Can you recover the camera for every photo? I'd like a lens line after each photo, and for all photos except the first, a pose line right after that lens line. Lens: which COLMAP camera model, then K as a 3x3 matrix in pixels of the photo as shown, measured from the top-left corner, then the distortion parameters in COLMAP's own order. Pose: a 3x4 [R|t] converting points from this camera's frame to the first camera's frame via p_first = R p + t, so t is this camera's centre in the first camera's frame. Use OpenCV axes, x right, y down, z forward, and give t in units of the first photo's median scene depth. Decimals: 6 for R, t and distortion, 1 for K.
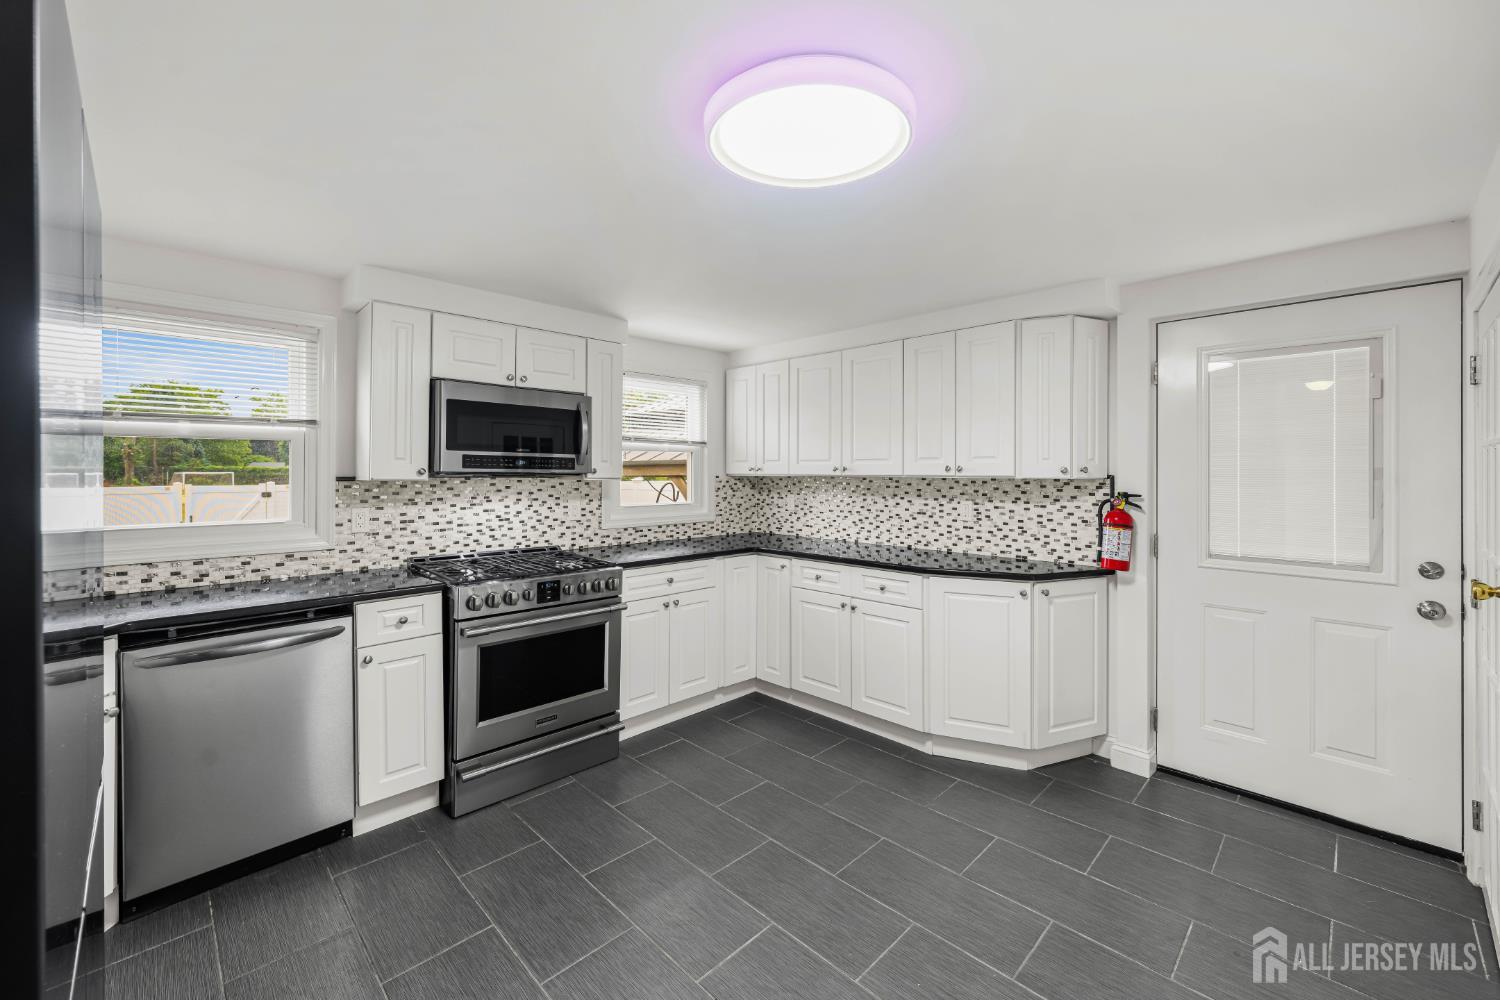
lens RADIAL K [[608.2, 0, 751.3], [0, 608.2, 472.9], [0, 0, 1]] dist [0.000325, -0.000037]
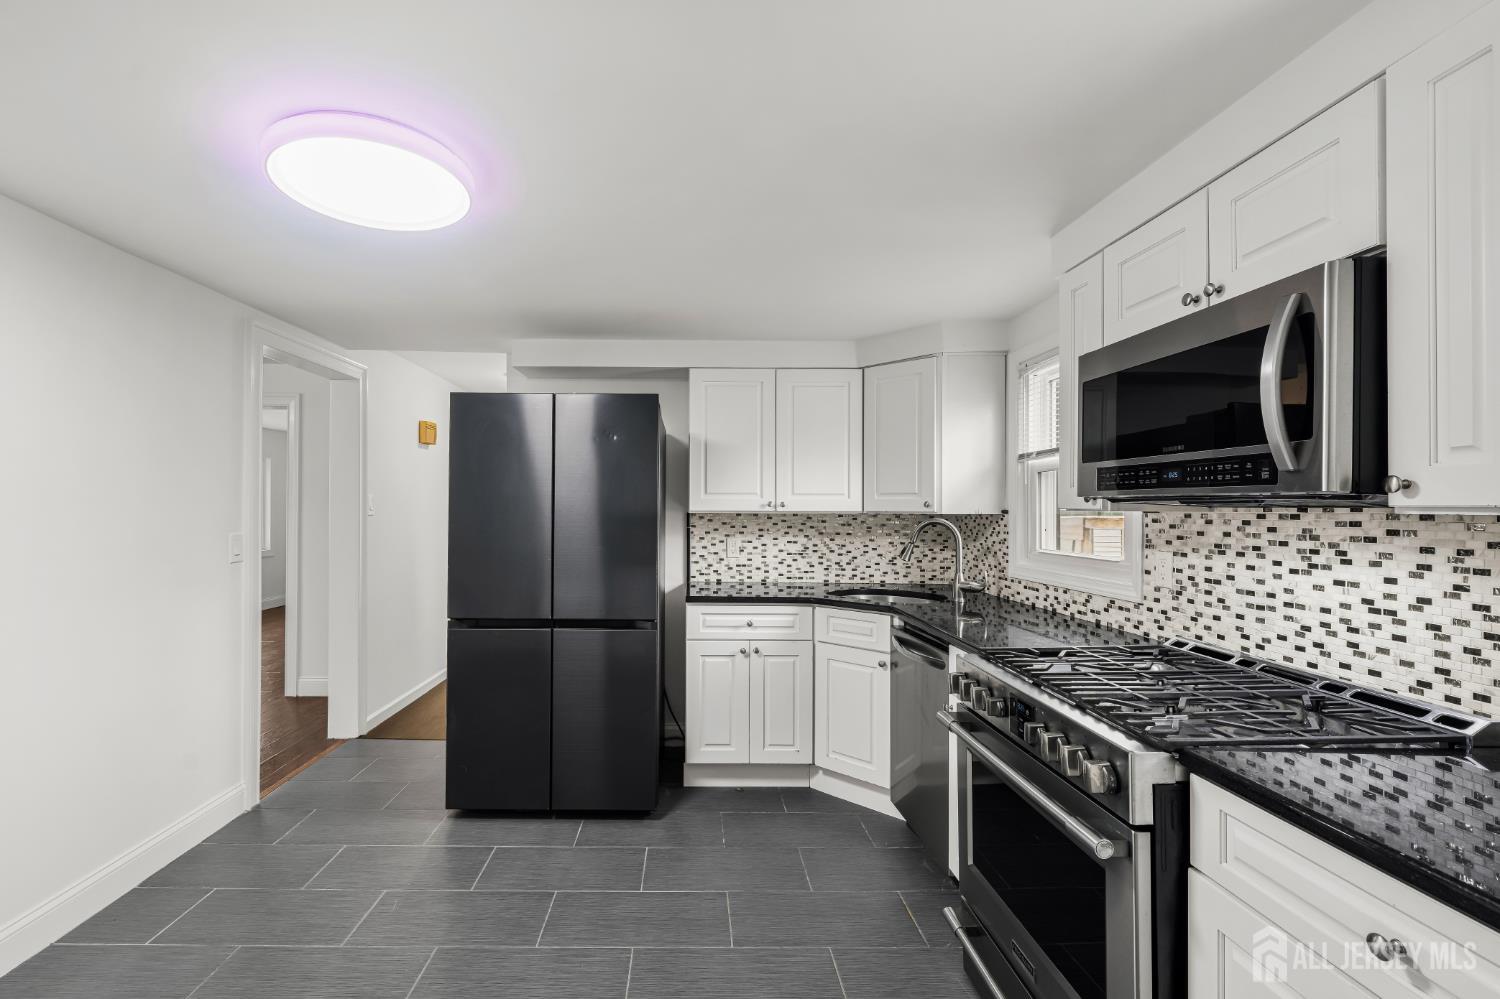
lens RADIAL K [[657.7, 0, 692.1], [0, 657.7, 503.7], [0, 0, 1]] dist [-0.001375, 0.000016]
pose [[-0.704317, -0.012304, -0.709779, 0.219595], [-0.006585, 0.999920, -0.010800, 0.011913], [0.709855, -0.002932, -0.704342, 0.941834]]
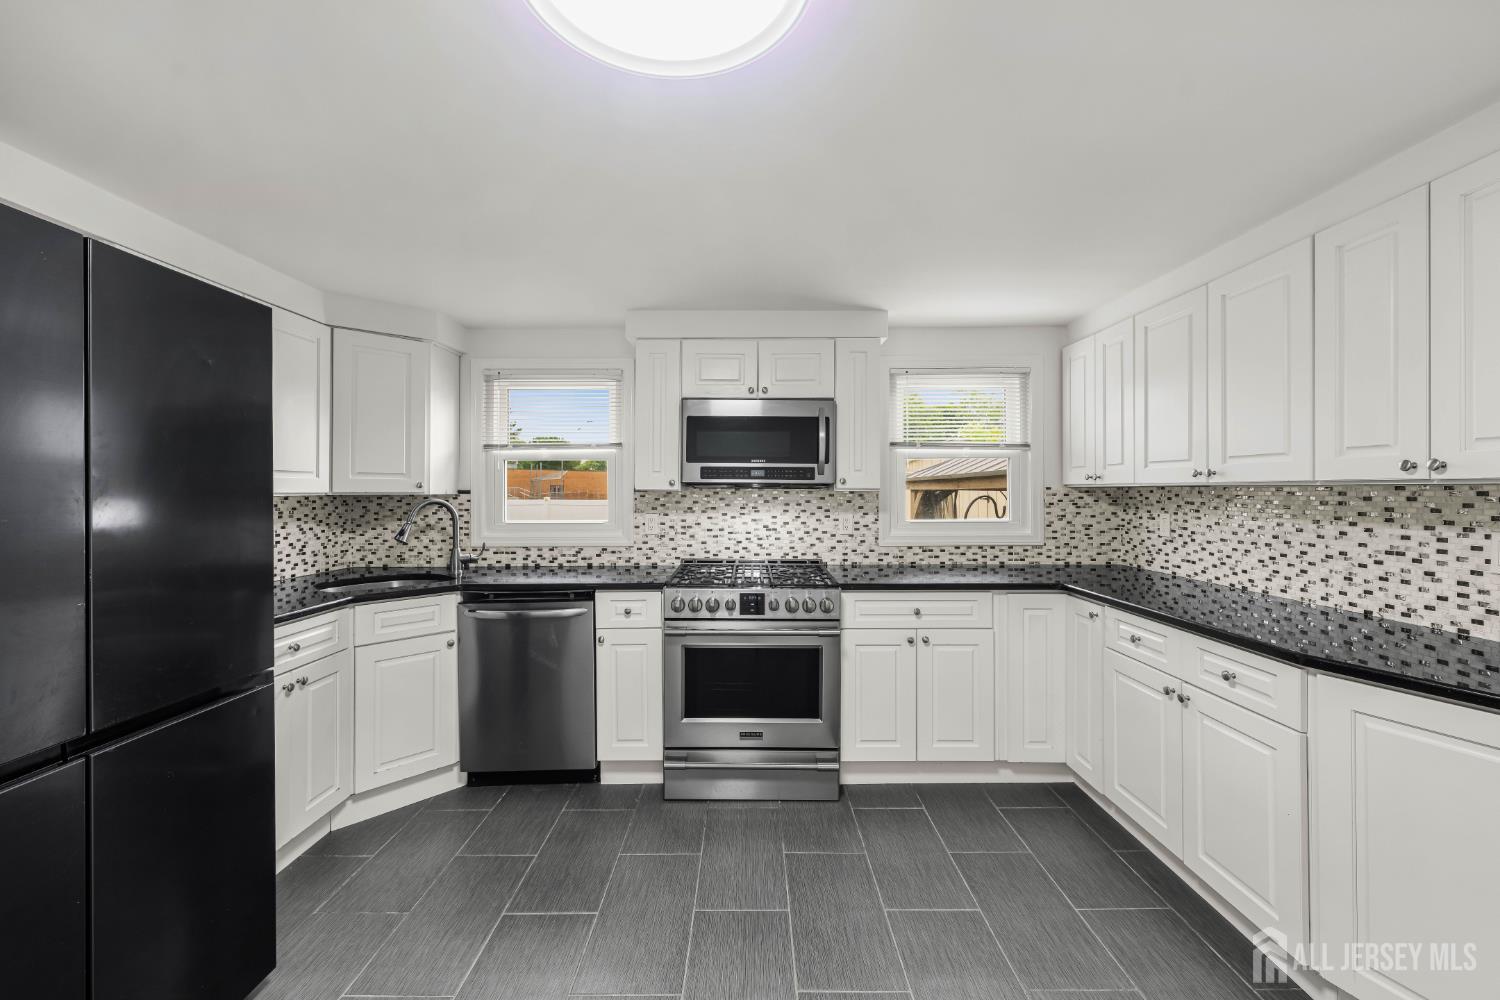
lens RADIAL K [[589.5, 0, 749.8], [0, 589.5, 490.9], [0, 0, 1]] dist [0.000493, -0.000041]
pose [[0.707191, -0.002716, -0.707018, 0.261957], [0.003441, 0.999994, -0.000400, 0.011061], [0.707014, -0.002150, 0.707196, 0.257879]]
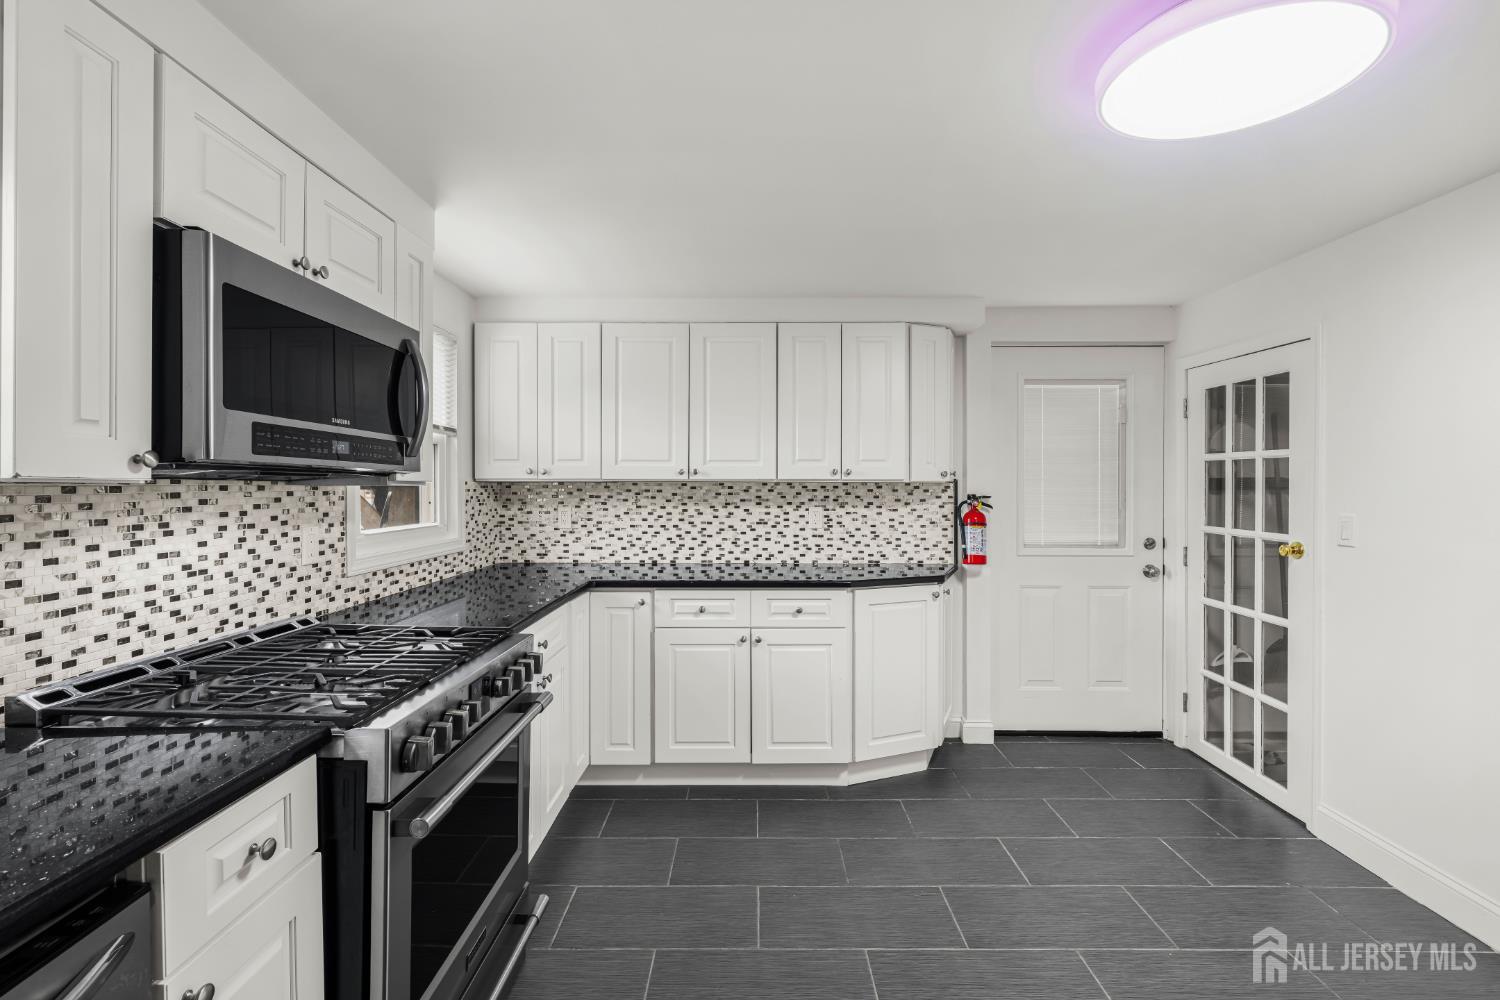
lens RADIAL K [[673.9, 0, 749.0], [0, 673.9, 491.9], [0, 0, 1]] dist [-0.001143, -0.000401]
pose [[0.710331, -0.008625, 0.703815, -0.447999], [0.001882, 0.999945, 0.010354, 0.011375], [-0.703865, -0.006031, 0.710308, 0.340489]]
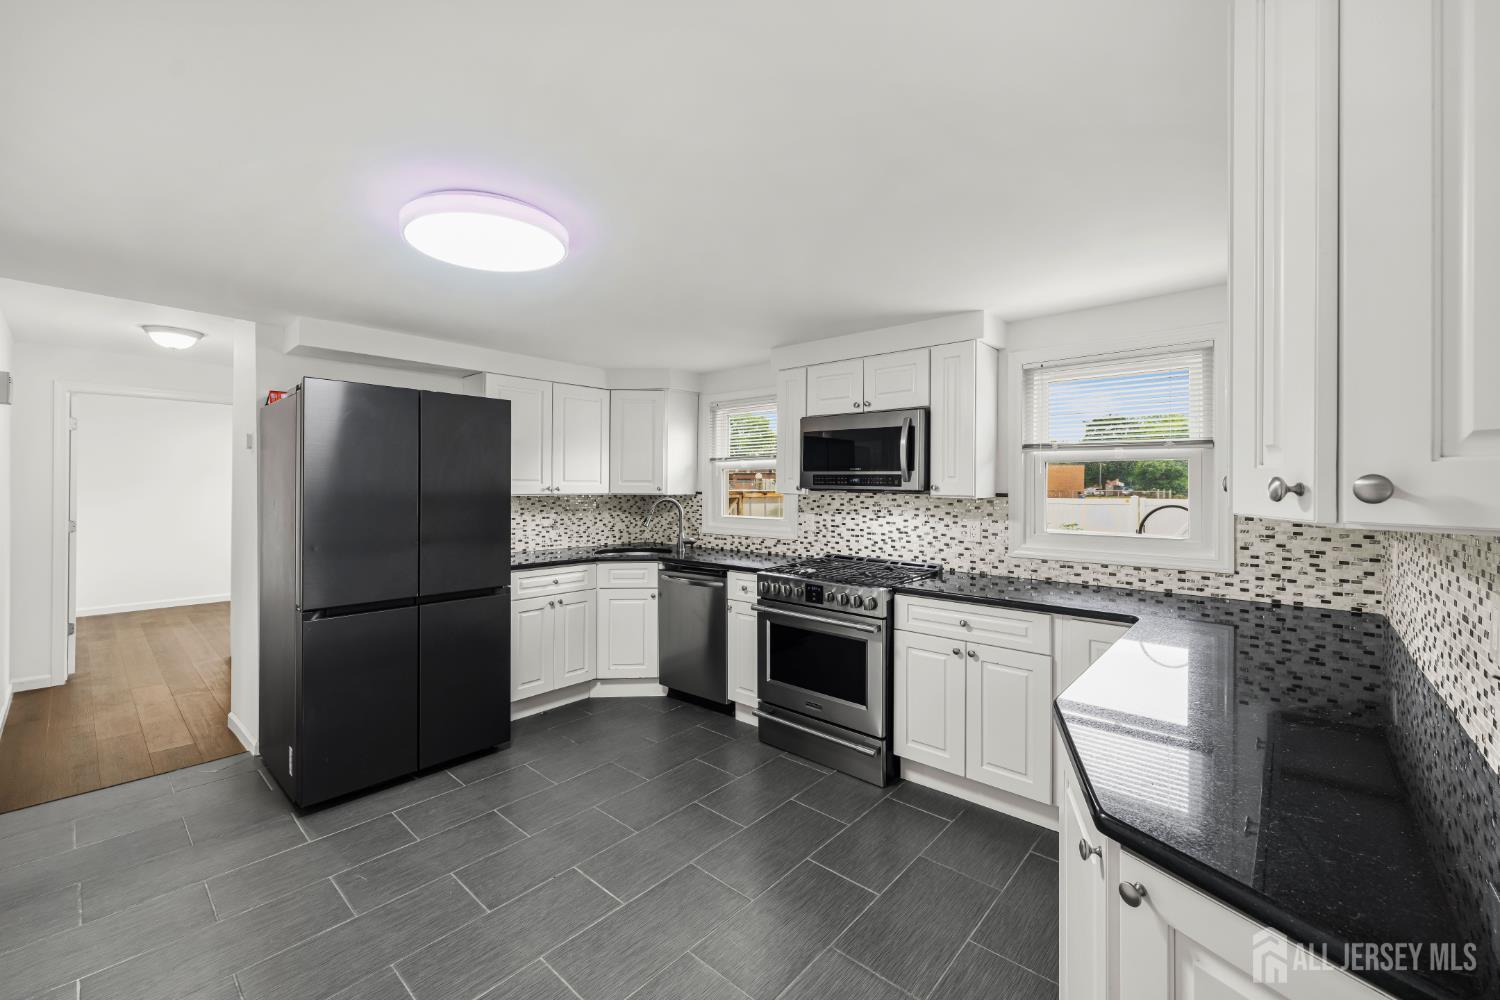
lens RADIAL K [[601.9, 0, 750.2], [0, 601.9, 484.0], [0, 0, 1]] dist [-0.000806, -0.000071]
pose [[0.065275, -0.004203, -0.997858, 0.615879], [-0.003183, 0.999985, -0.004420, -0.003792], [0.997862, 0.003465, 0.065261, 0.632167]]
